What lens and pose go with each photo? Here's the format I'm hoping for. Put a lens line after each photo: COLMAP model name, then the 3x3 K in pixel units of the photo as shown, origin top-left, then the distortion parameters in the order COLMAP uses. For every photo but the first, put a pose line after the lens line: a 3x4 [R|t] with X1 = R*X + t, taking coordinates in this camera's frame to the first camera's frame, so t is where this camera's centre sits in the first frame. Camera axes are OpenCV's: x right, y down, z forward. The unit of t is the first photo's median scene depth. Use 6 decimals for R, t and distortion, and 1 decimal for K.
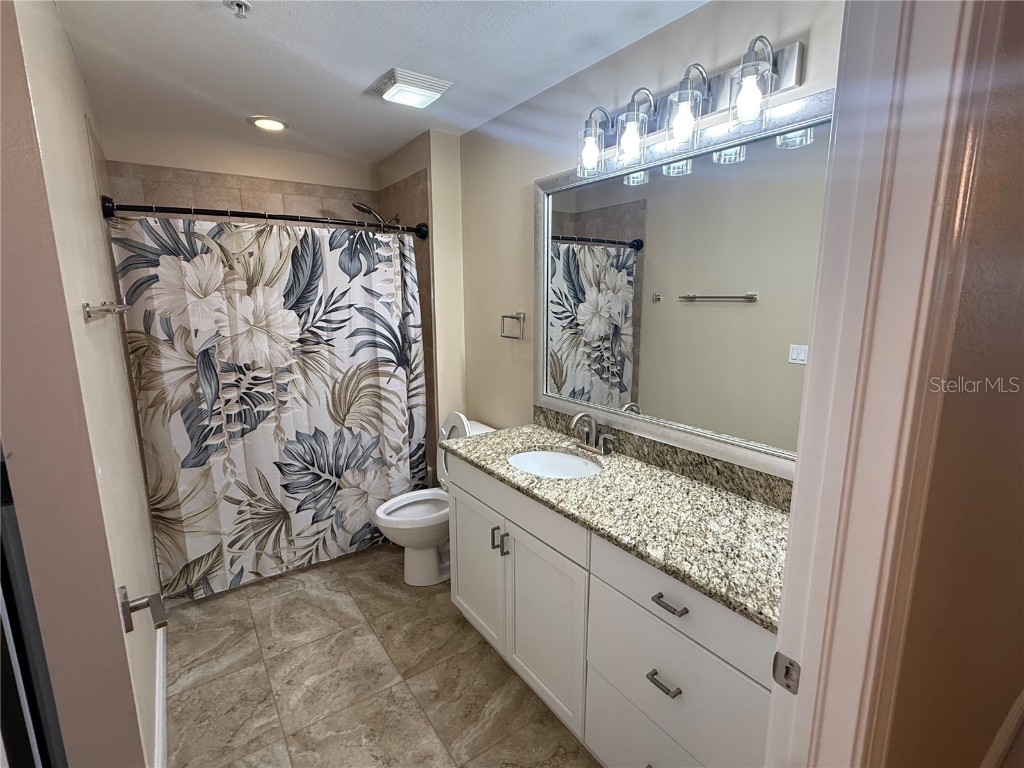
lens RADIAL K [[485.5, 0, 511.8], [0, 485.5, 384.5], [0, 0, 1]] dist [0.000367, 0.000022]
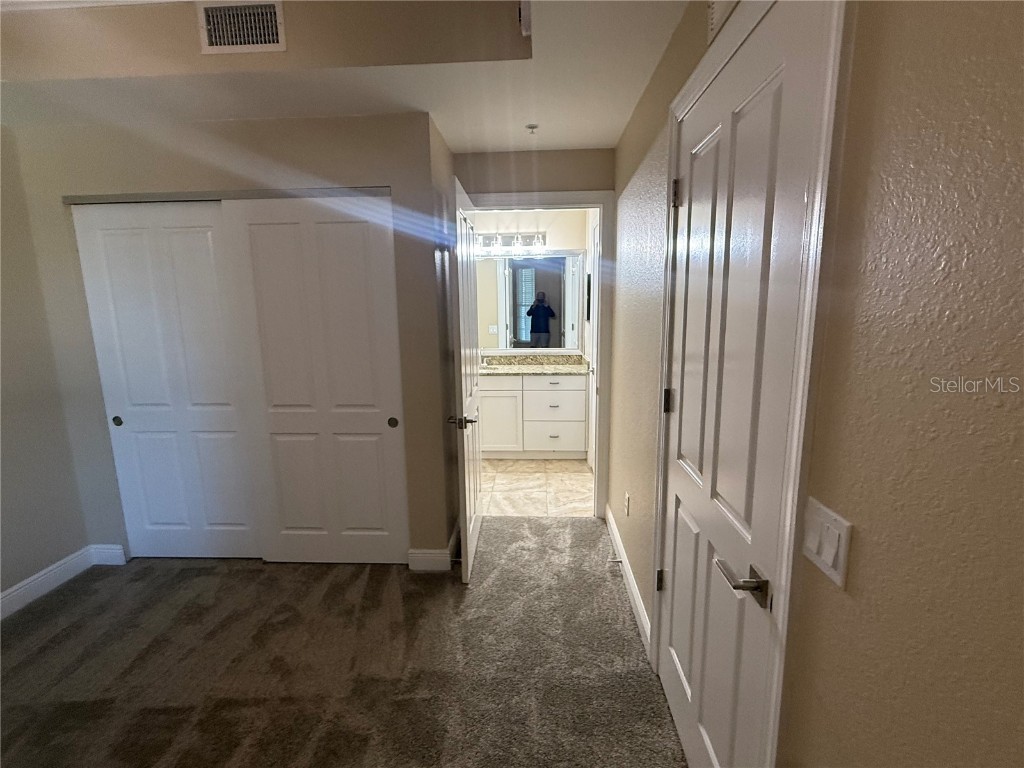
lens RADIAL K [[485.5, 0, 512.0], [0, 485.5, 387.1], [0, 0, 1]] dist [0.000367, 0.000022]
pose [[0.609437, -0.140424, 0.780299, -2.380286], [0.154801, 0.986323, 0.056596, 0.168709], [-0.777575, 0.086300, 0.622840, -0.944827]]
